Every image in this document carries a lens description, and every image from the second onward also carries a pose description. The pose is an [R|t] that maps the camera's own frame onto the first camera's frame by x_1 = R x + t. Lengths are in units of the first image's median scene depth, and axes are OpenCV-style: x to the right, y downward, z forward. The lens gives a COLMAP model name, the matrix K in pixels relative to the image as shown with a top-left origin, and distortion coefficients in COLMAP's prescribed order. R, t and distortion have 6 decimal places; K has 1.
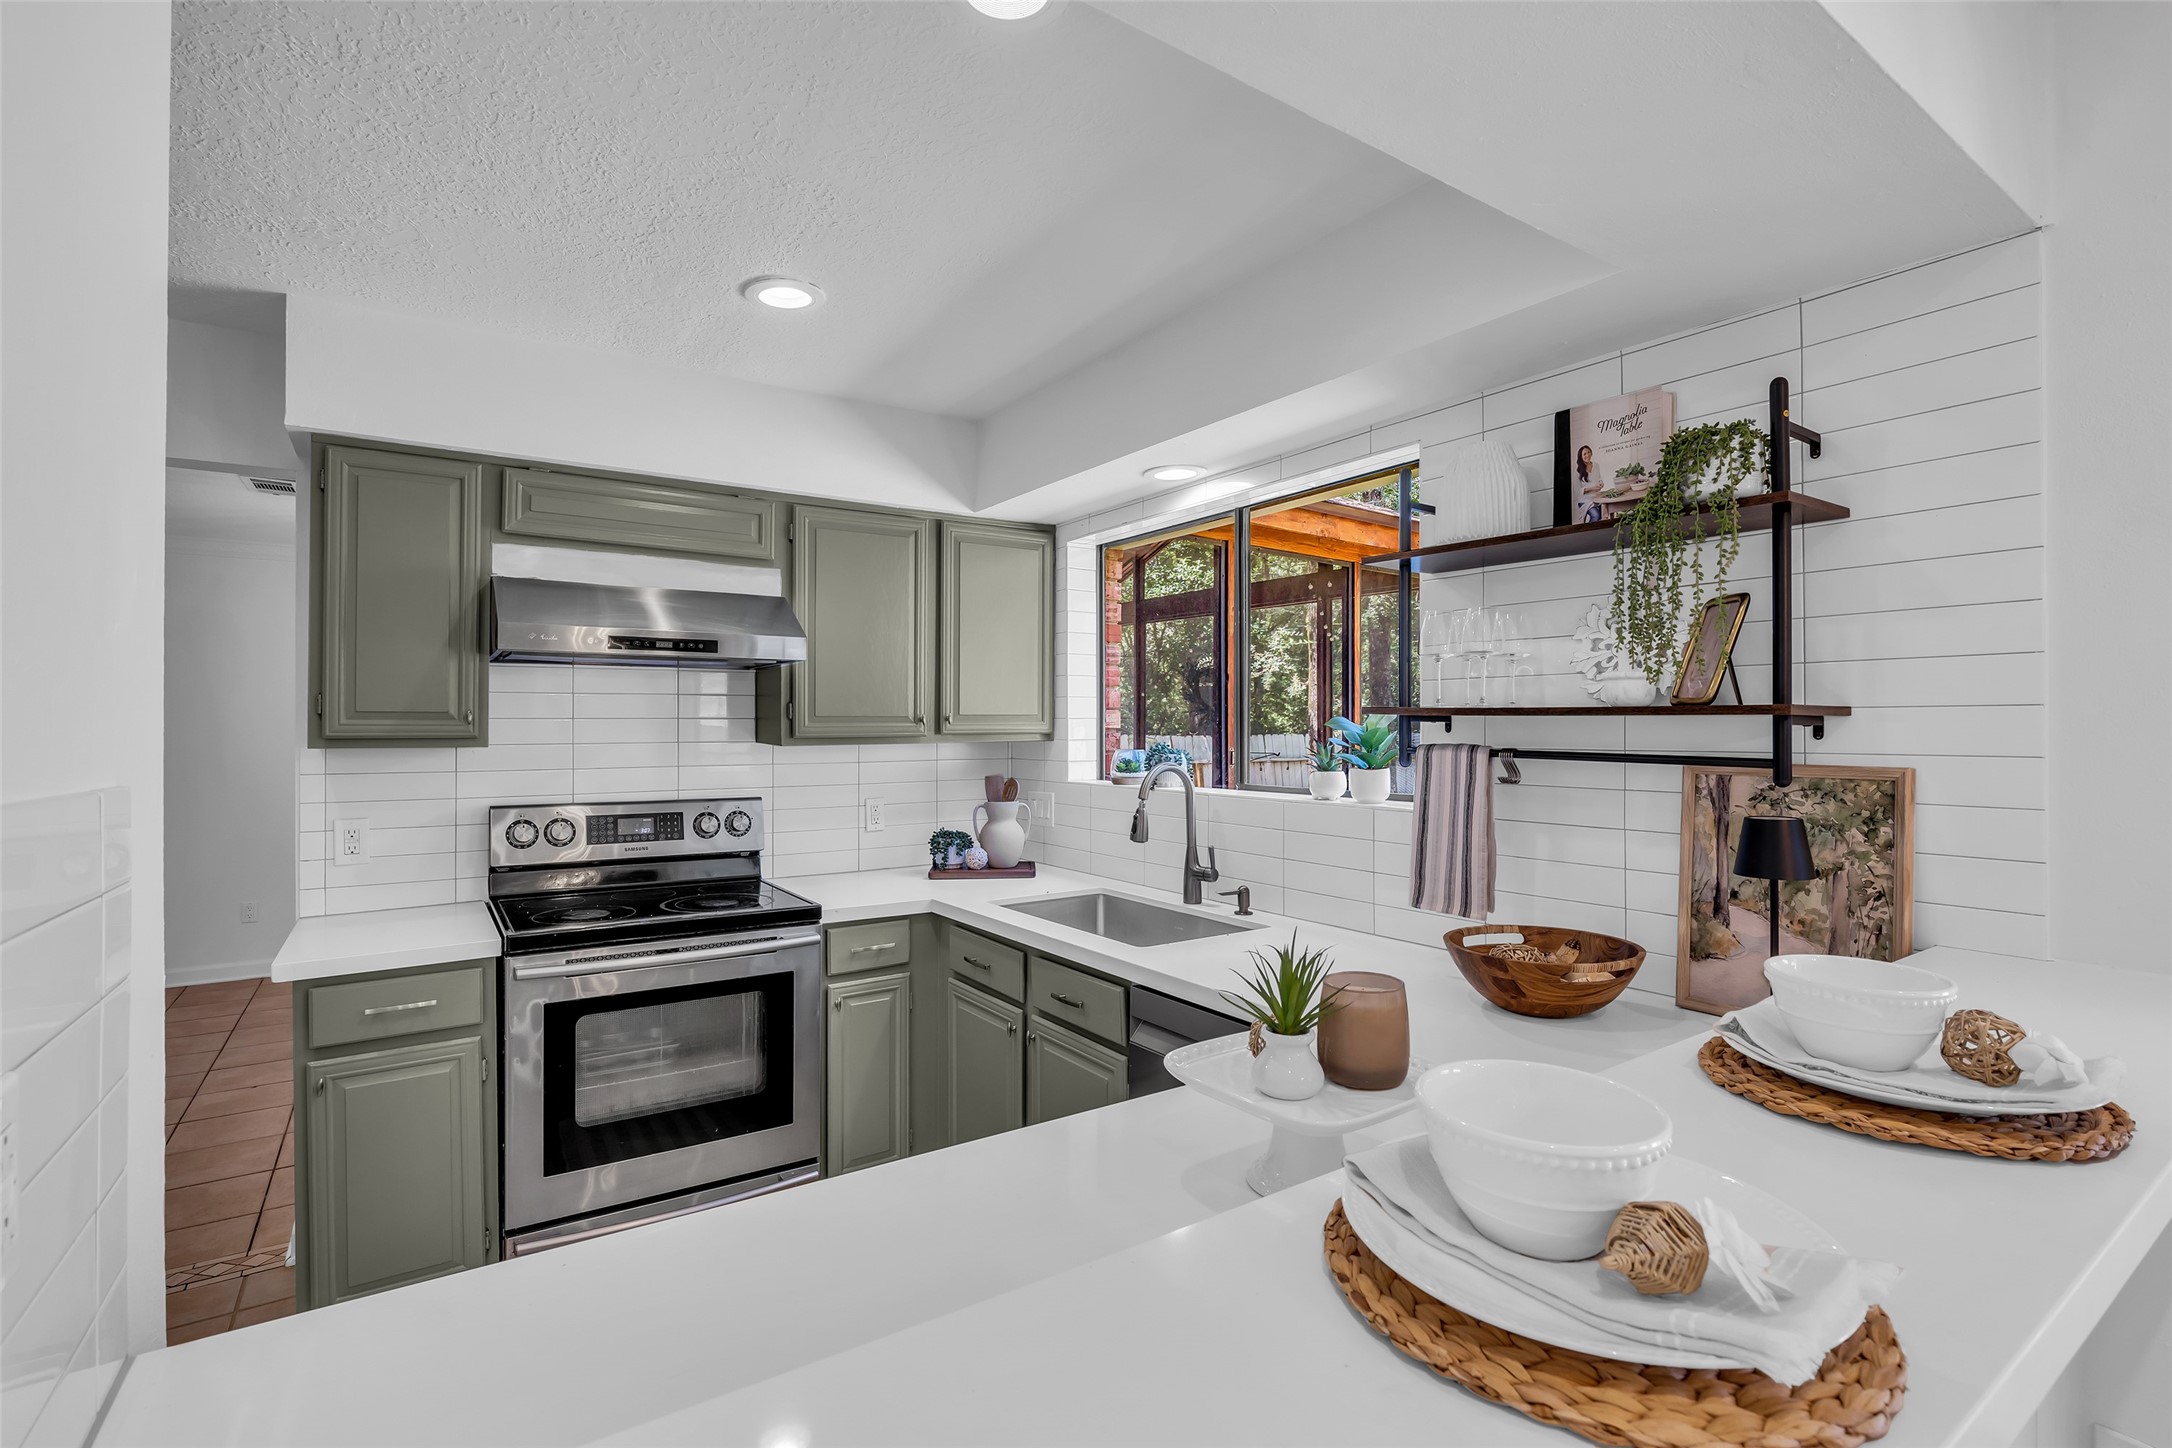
lens RADIAL K [[999.6, 0, 1098.3], [0, 999.6, 722.3], [0, 0, 1]] dist [-0.020965, 0.004354]
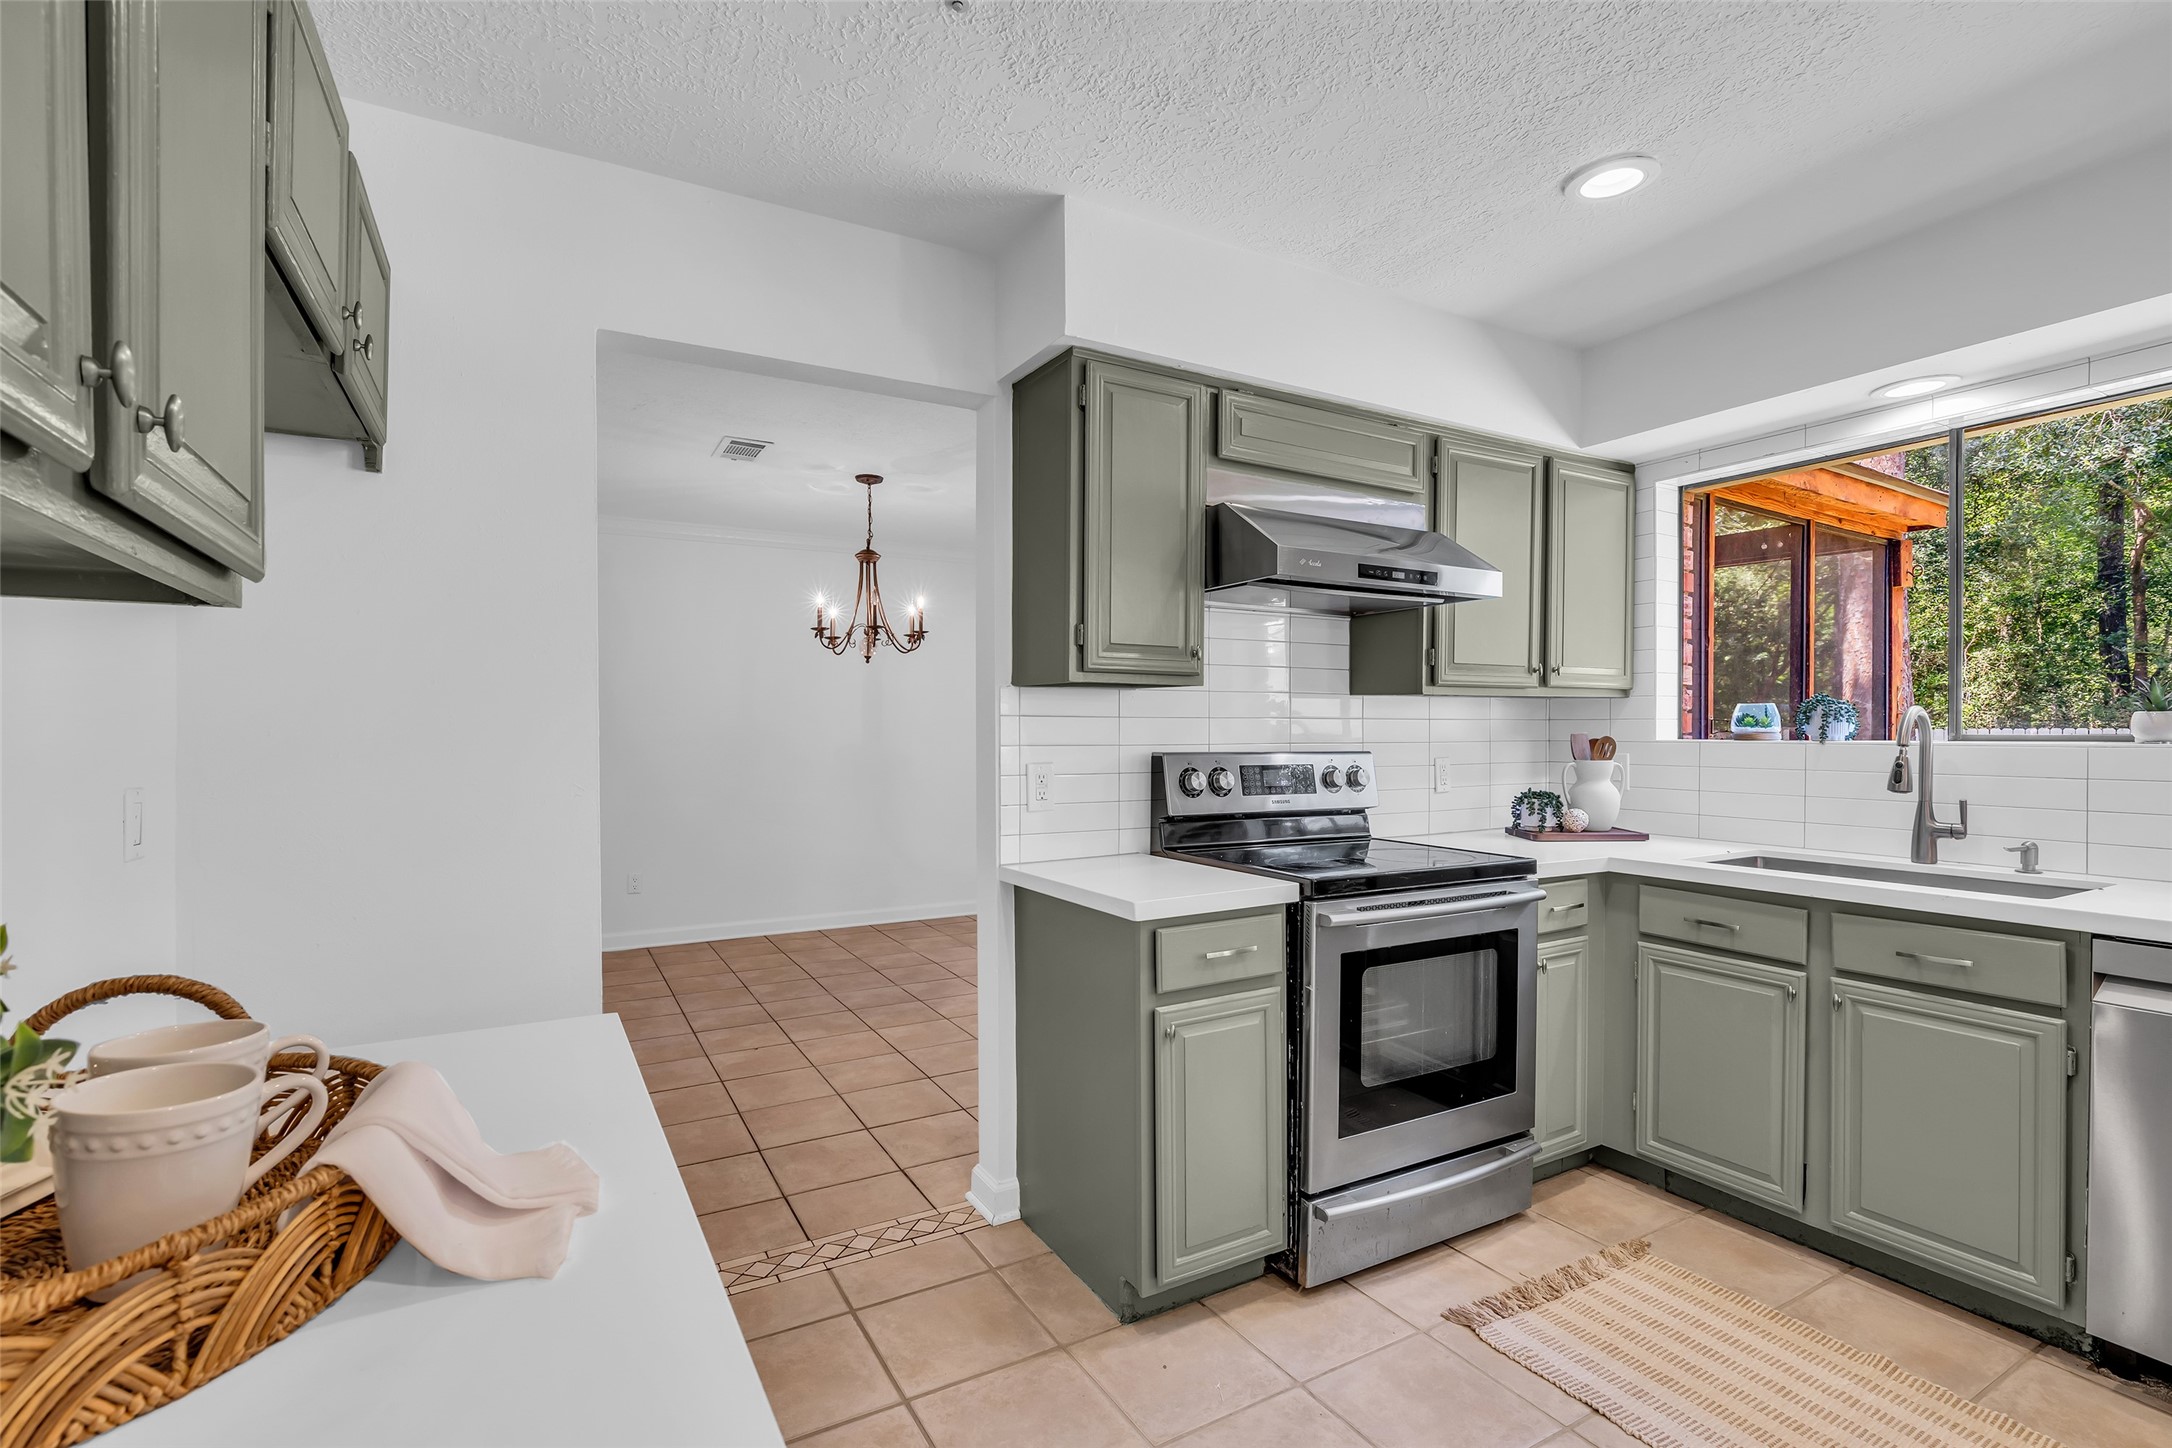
lens RADIAL K [[999.6, 0, 1087.9], [0, 999.6, 737.2], [0, 0, 1]] dist [-0.020965, 0.004354]
pose [[0.995622, 0.002083, -0.093449, -0.598387], [-0.001121, 0.999946, 0.010345, 0.060338], [0.093466, -0.010195, 0.995570, 0.039935]]
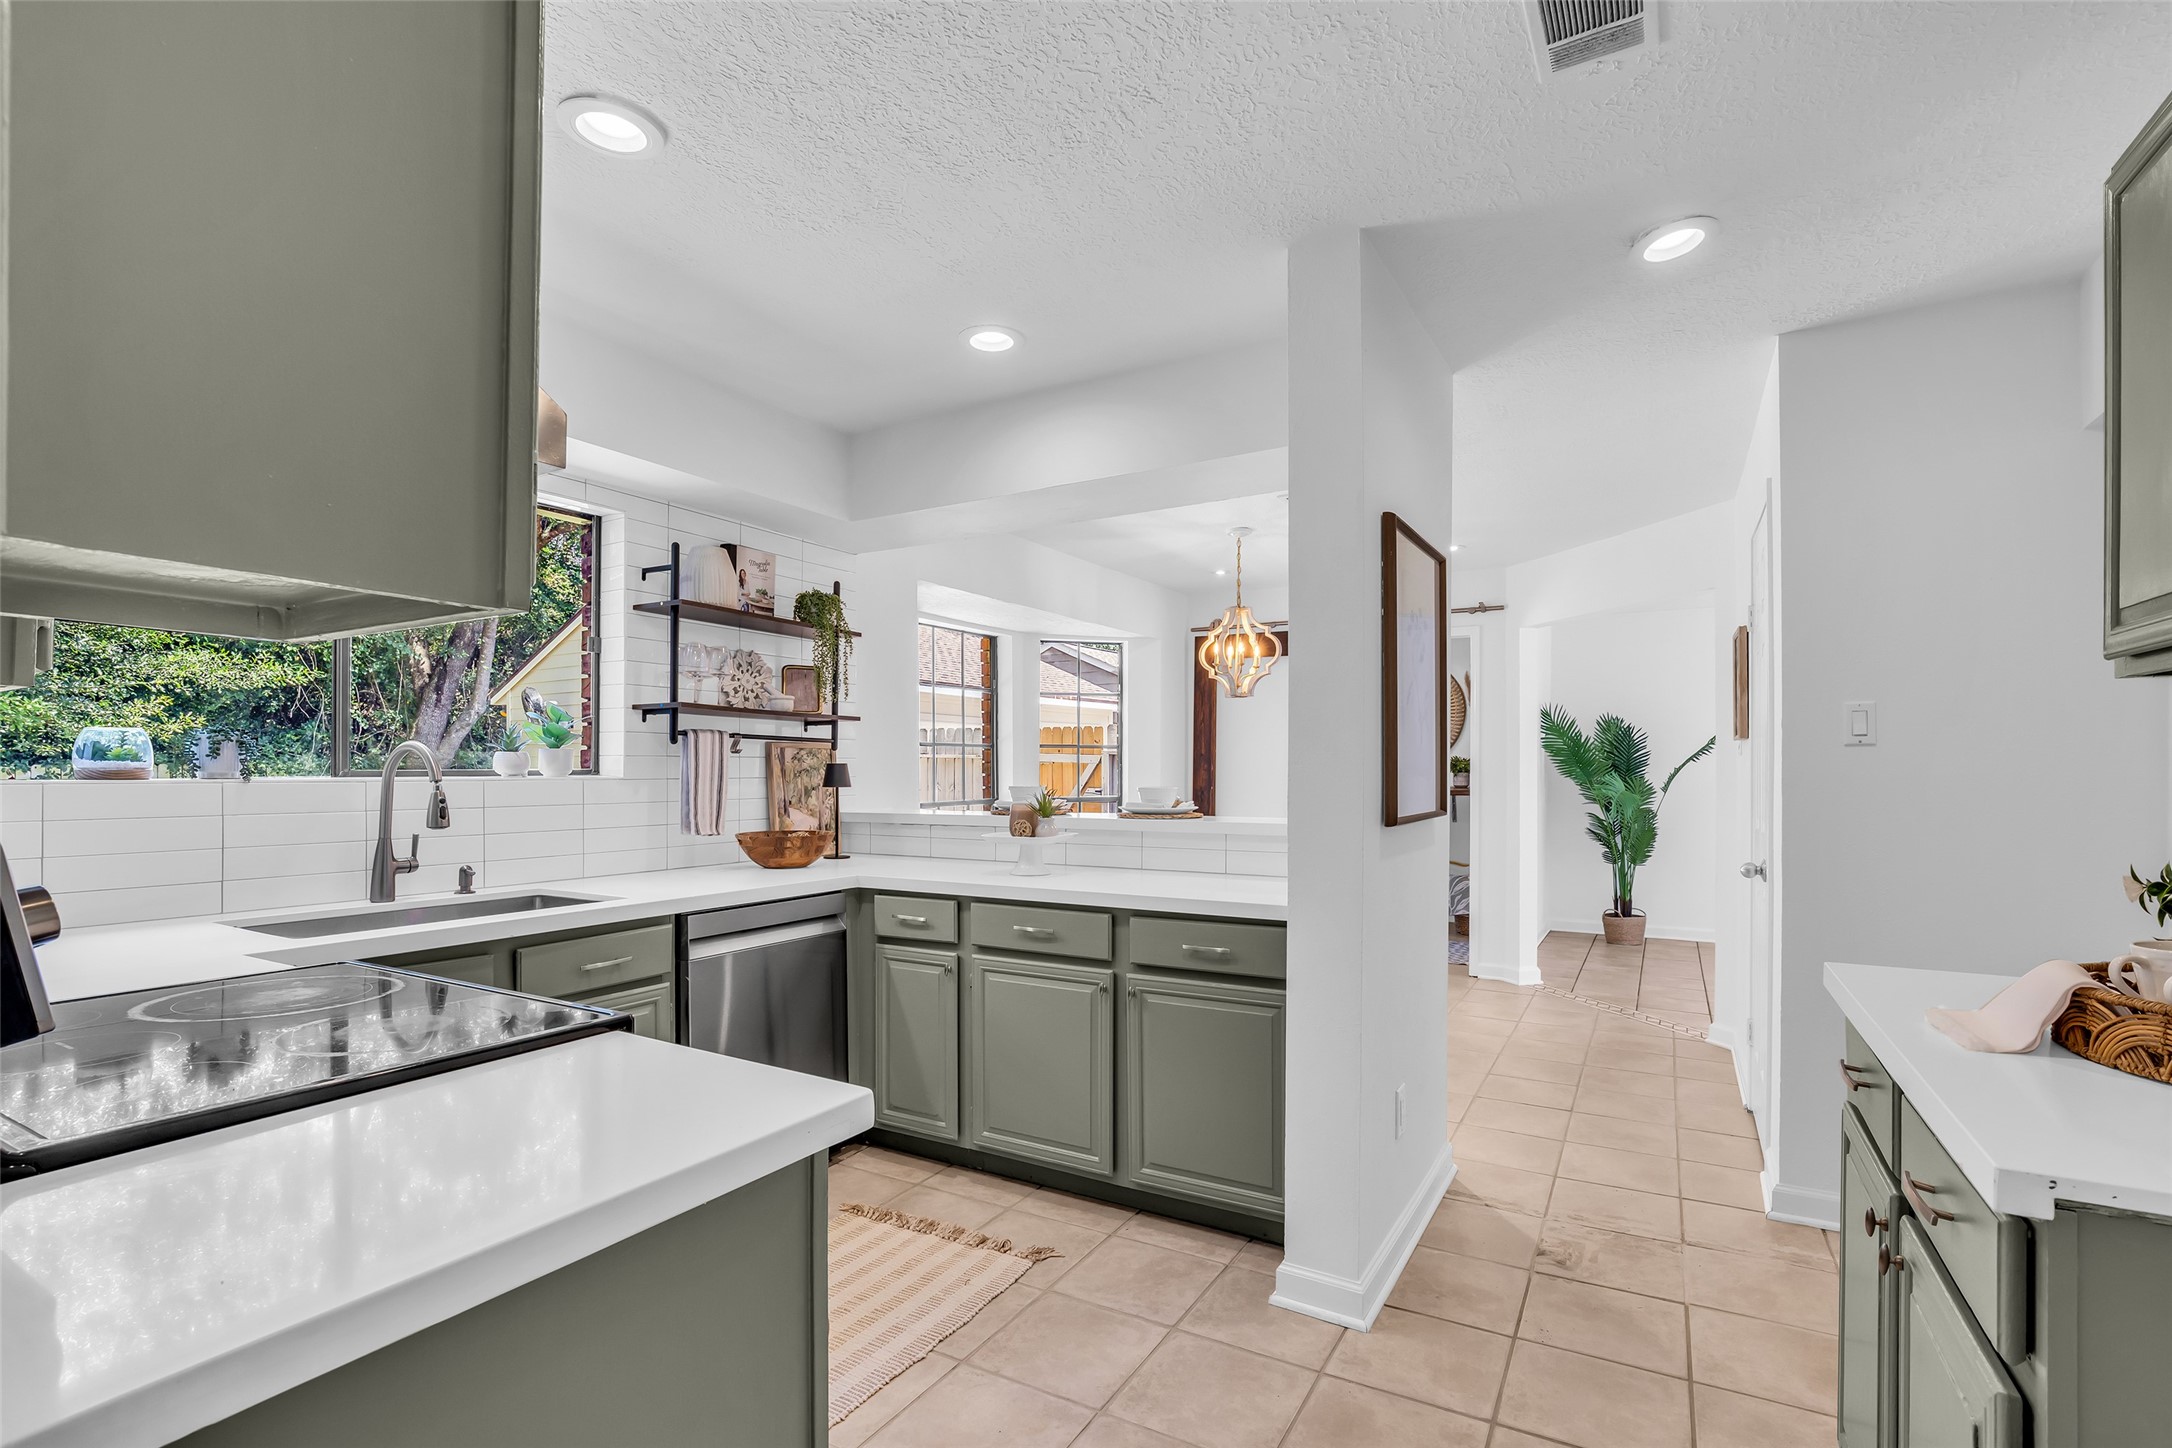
lens RADIAL K [[999.6, 0, 1065.4], [0, 999.6, 758.2], [0, 0, 1]] dist [-0.020965, 0.004354]
pose [[-0.407740, 0.010833, 0.913034, -0.992950], [-0.003943, 0.999899, -0.013624, 0.064921], [-0.913089, -0.009155, -0.407656, 0.835255]]
